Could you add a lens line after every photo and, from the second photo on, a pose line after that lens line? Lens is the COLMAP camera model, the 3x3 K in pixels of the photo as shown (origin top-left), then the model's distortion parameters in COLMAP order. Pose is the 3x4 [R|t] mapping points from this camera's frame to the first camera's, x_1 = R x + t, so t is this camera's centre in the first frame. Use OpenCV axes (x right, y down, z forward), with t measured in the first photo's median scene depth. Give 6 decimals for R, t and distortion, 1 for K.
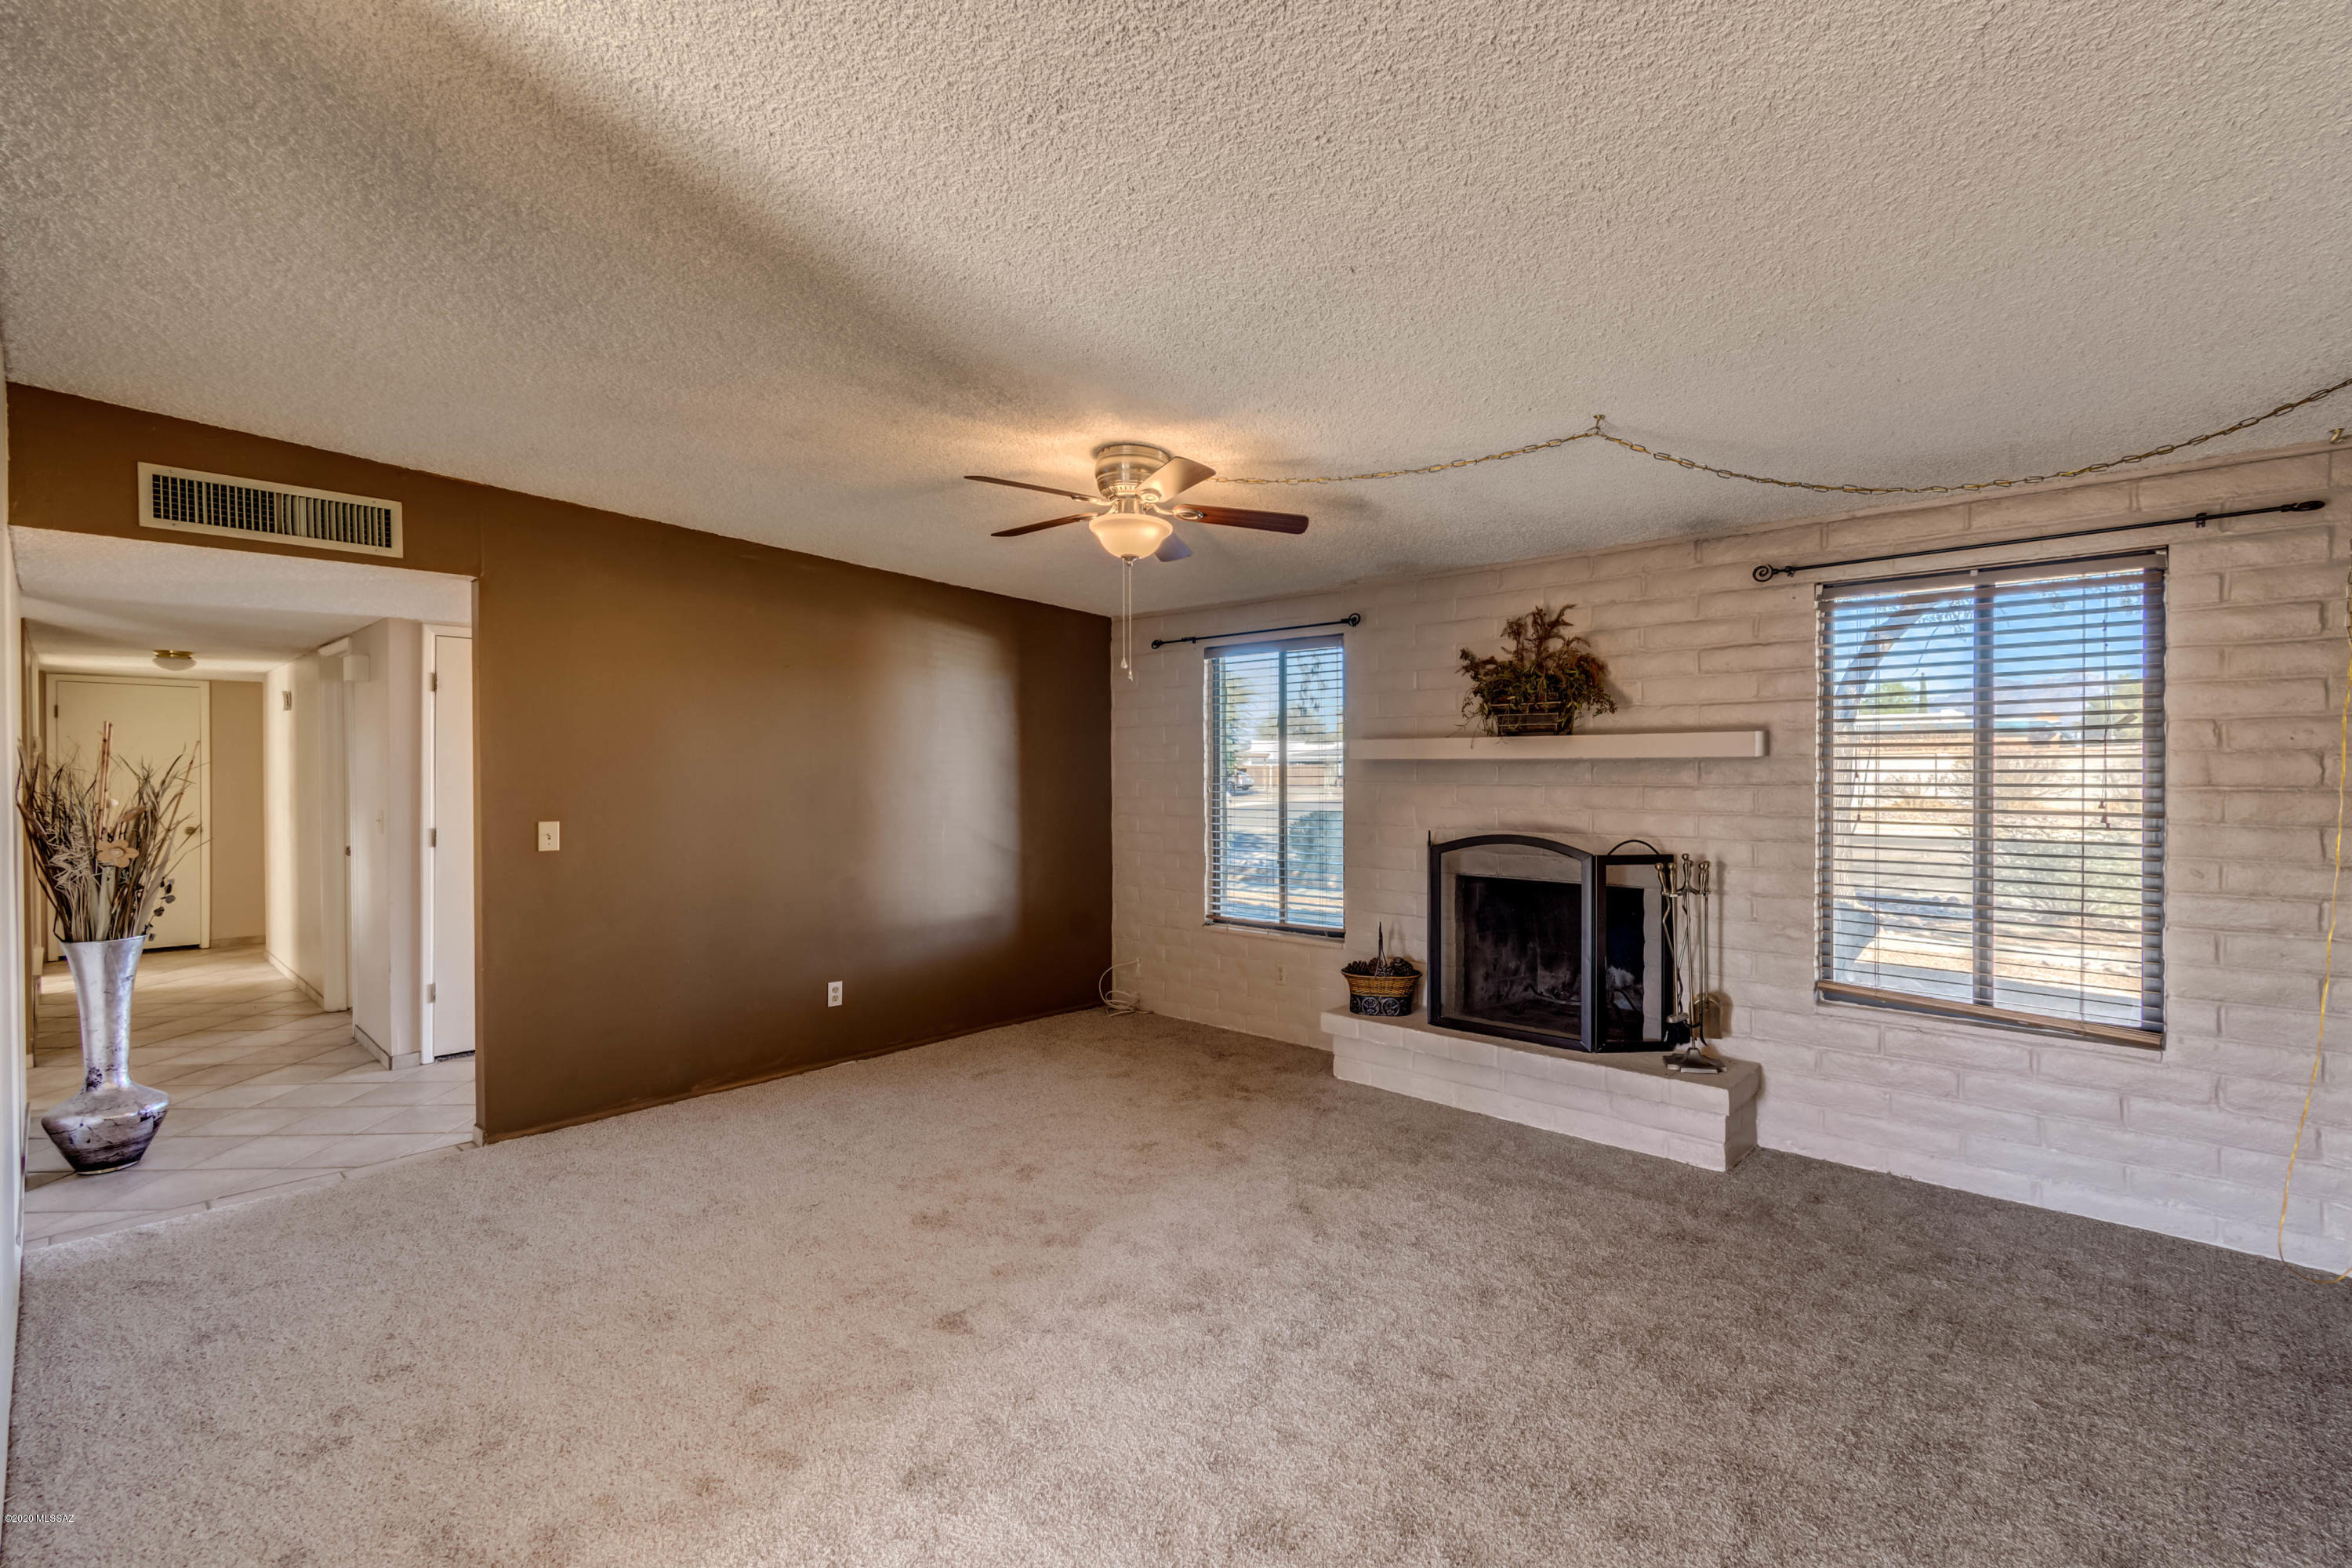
lens RADIAL K [[1052.8, 0, 1193.5], [0, 1052.8, 787.0], [0, 0, 1]] dist [0.002648, 0.000017]
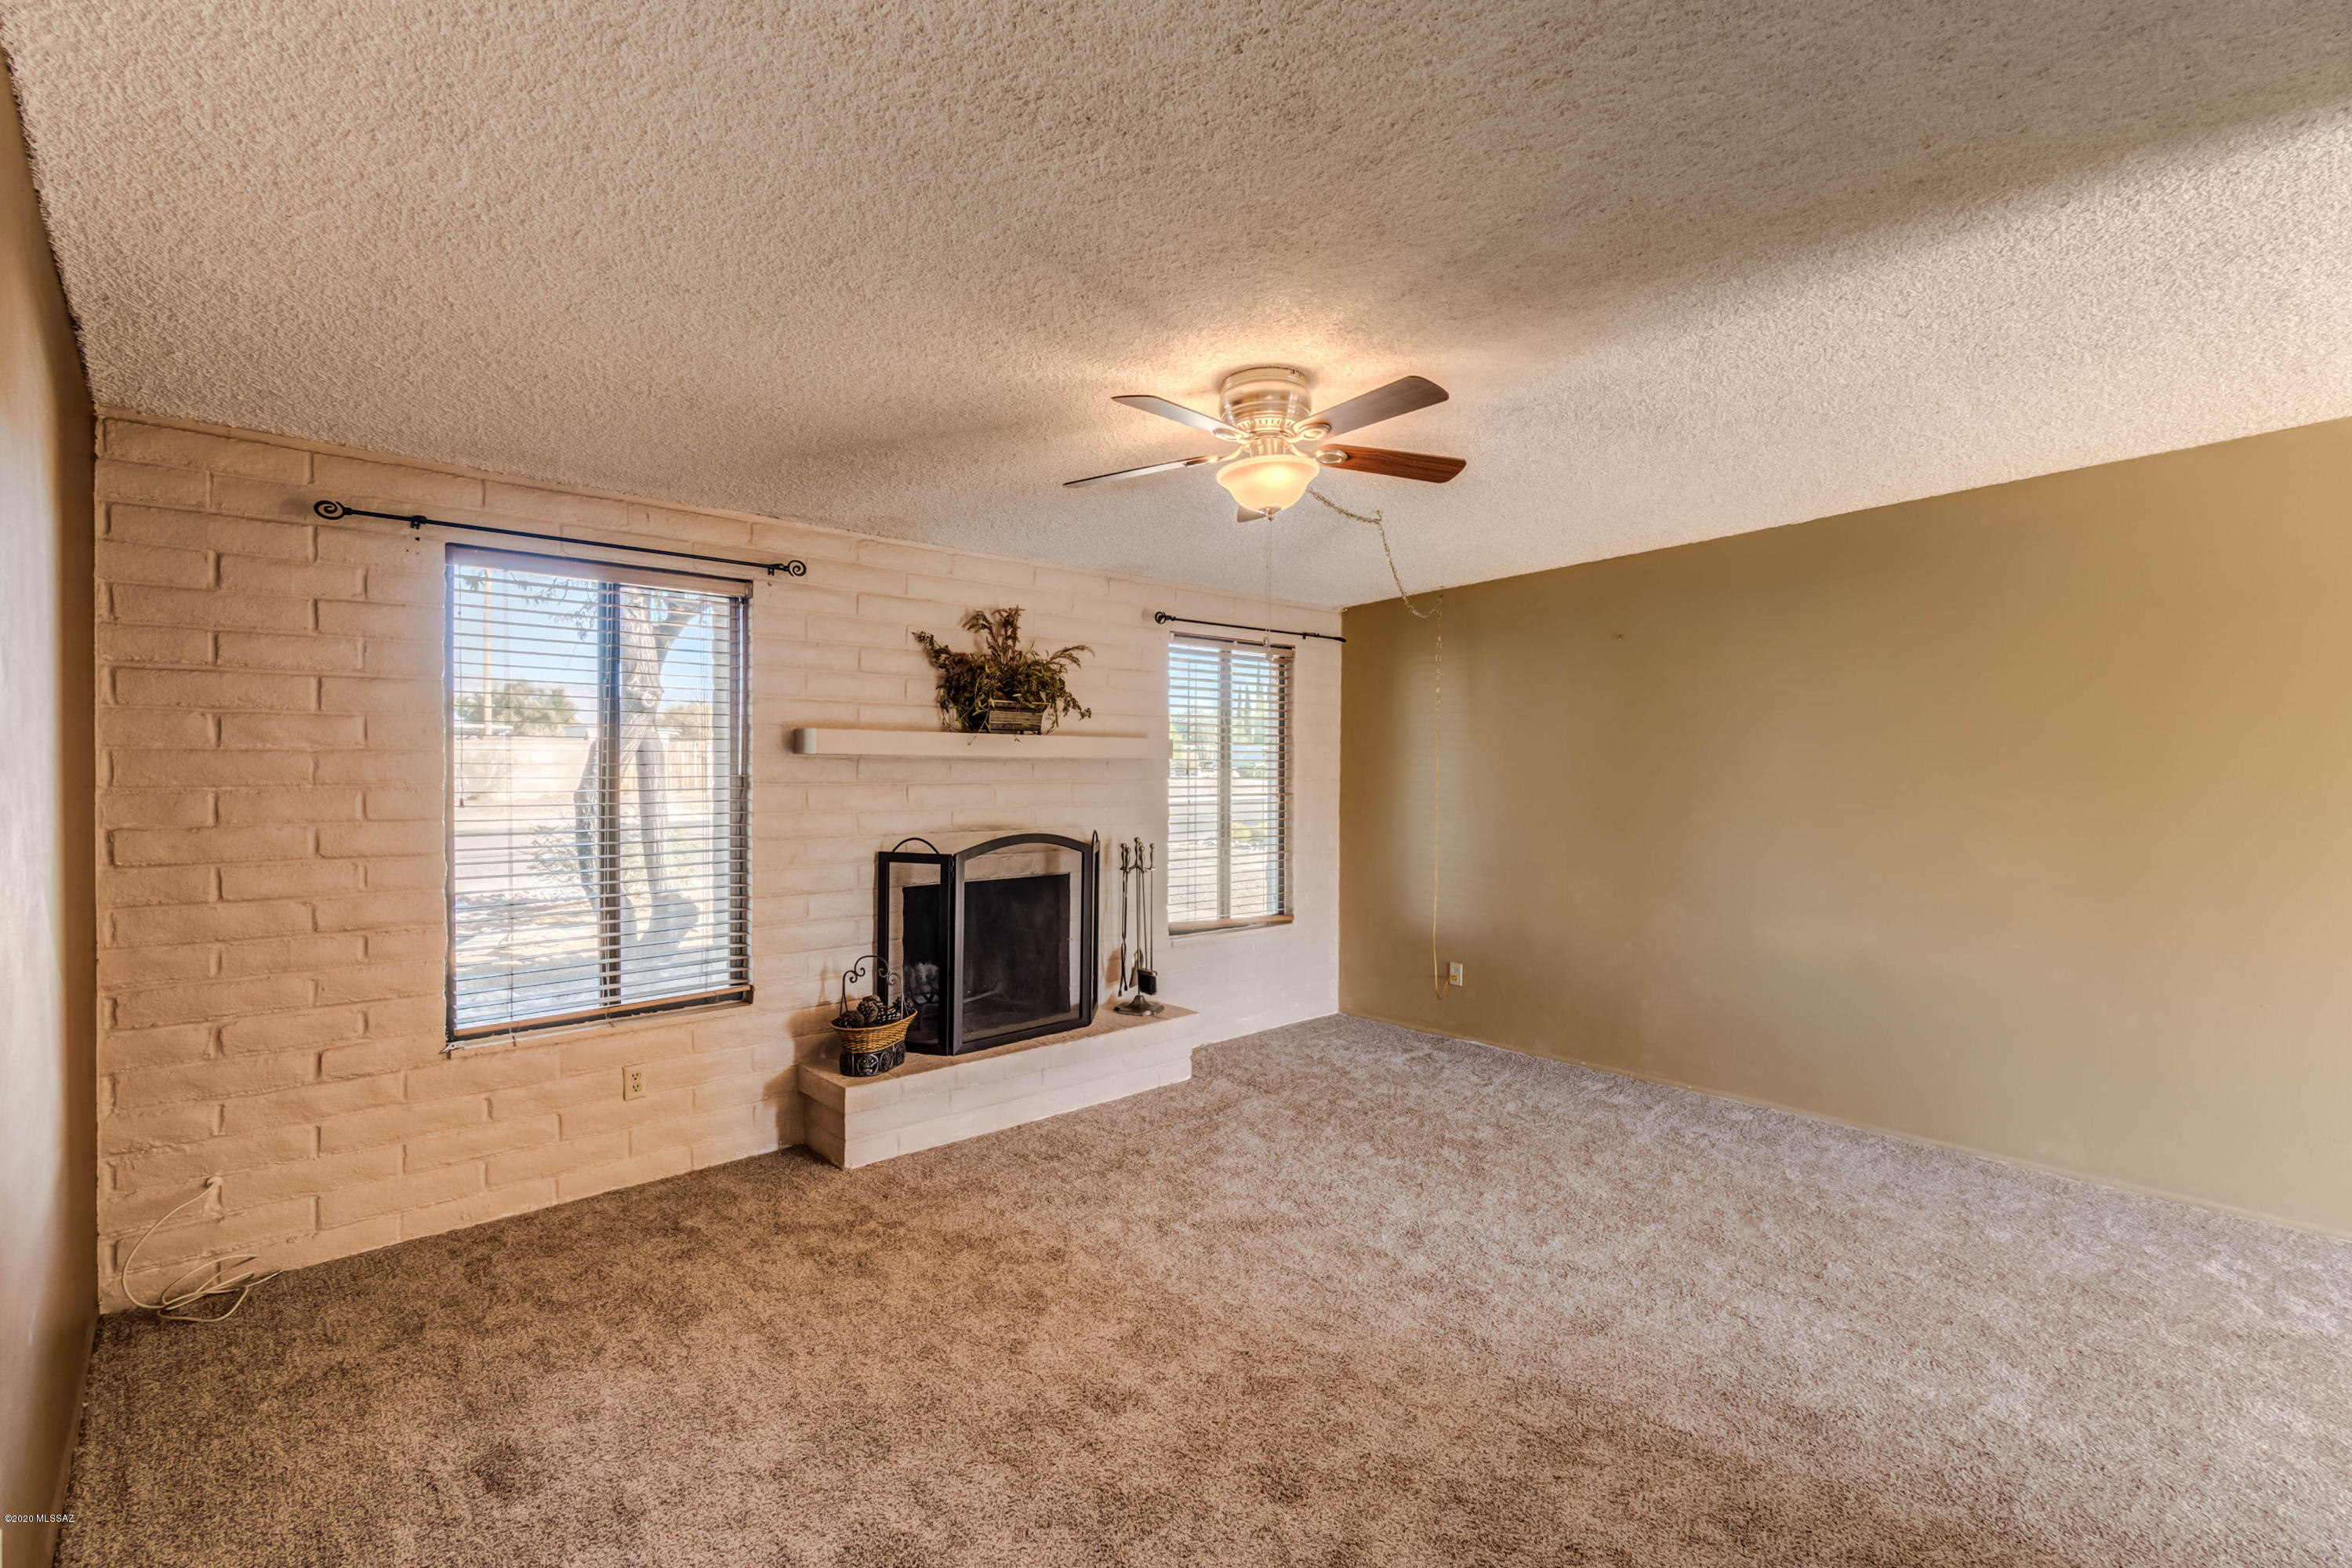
lens RADIAL K [[1052.8, 0, 1166.8], [0, 1052.8, 777.5], [0, 0, 1]] dist [0.002648, 0.000017]
pose [[0.086211, 0.005065, 0.996264, -0.627838], [0.026897, 0.999611, -0.007409, 0.004924], [-0.995914, 0.027435, 0.086041, 0.730291]]
